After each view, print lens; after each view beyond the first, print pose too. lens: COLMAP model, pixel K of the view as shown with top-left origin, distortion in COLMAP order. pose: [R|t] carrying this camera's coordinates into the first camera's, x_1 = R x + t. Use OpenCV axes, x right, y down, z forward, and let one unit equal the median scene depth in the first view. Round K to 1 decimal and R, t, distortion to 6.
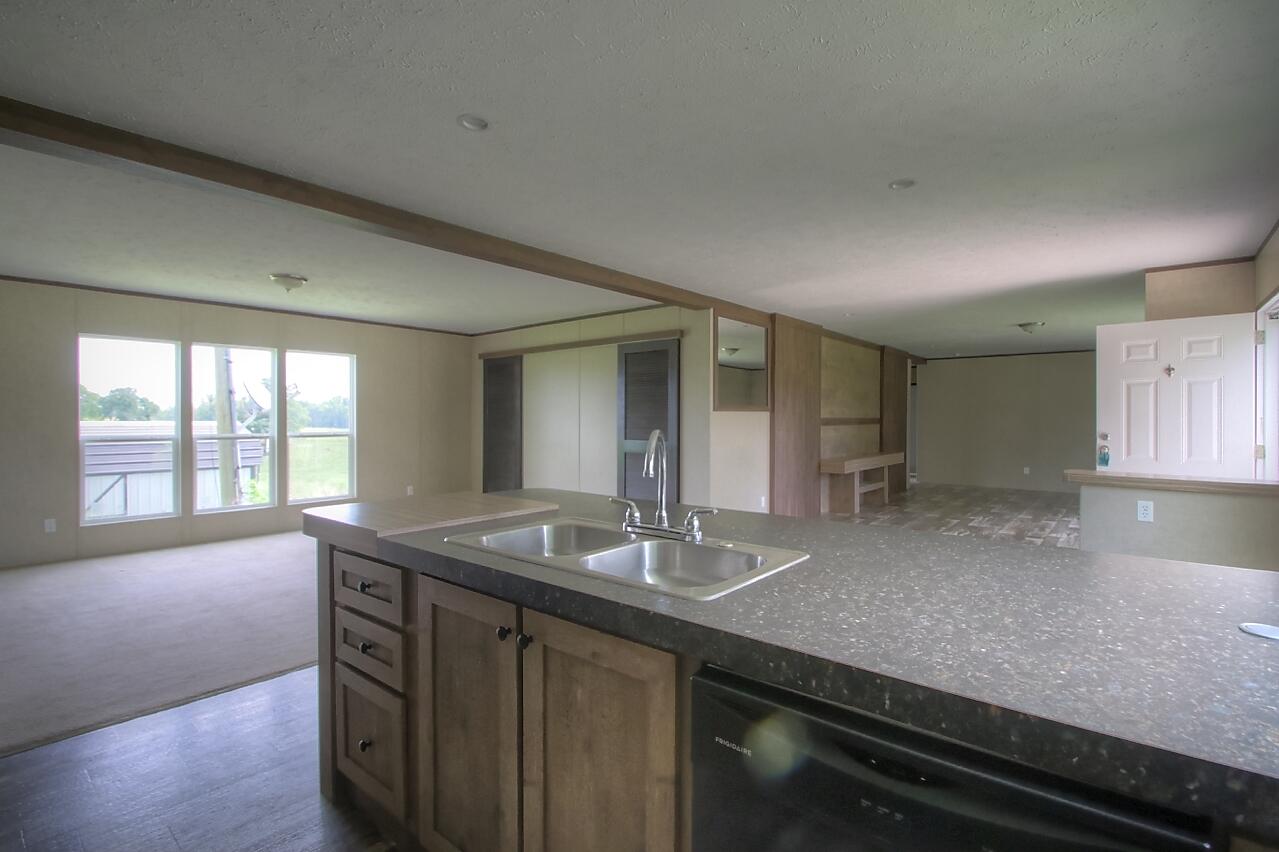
lens RADIAL K [[596.9, 0, 639.5], [0, 596.9, 426.0], [0, 0, 1]] dist [-0.004515, -0.001070]
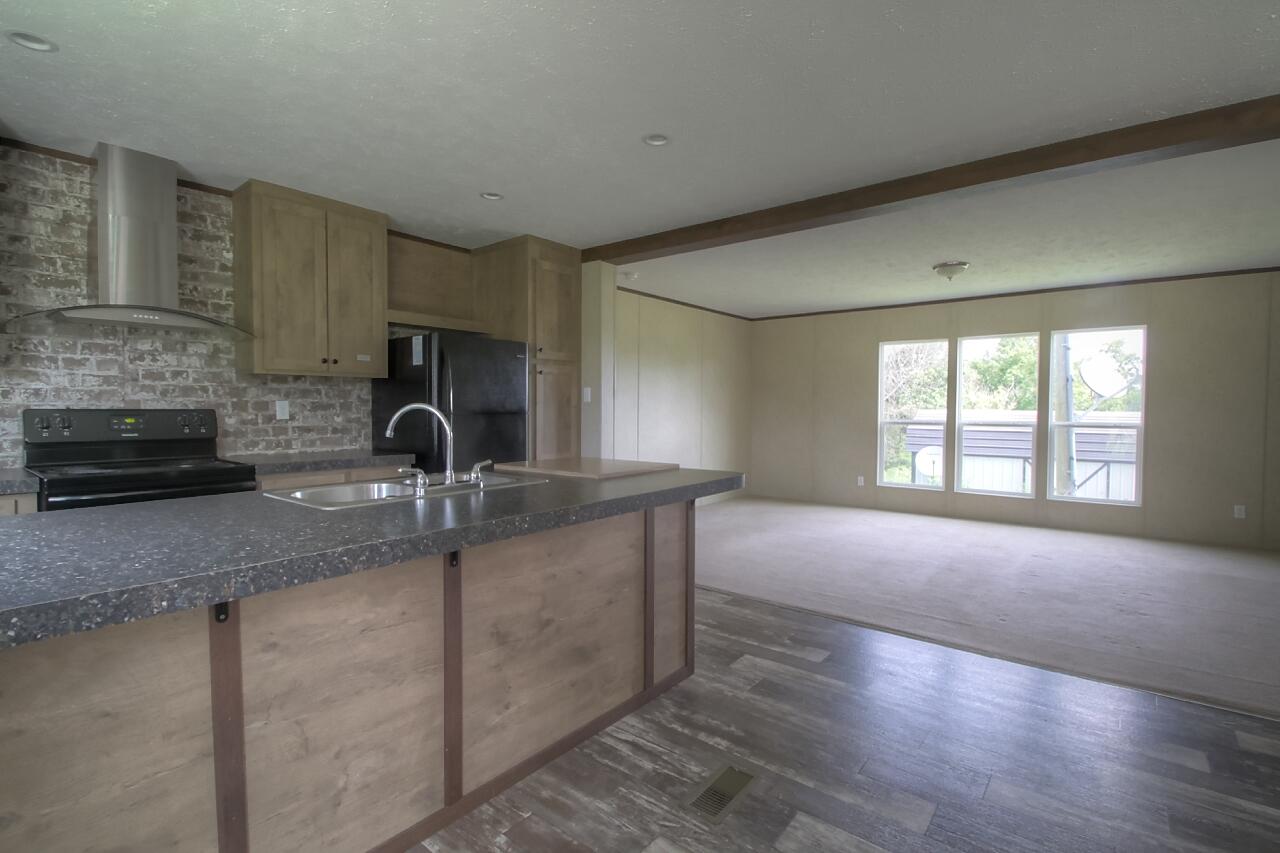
lens RADIAL K [[597.4, 0, 640.0], [0, 597.4, 426.5], [0, 0, 1]] dist [-0.004515, -0.001070]
pose [[0.017862, 0.028322, -0.999439, 0.325307], [-0.013463, 0.999515, 0.028083, 0.001289], [0.999750, 0.012954, 0.018235, 0.353885]]
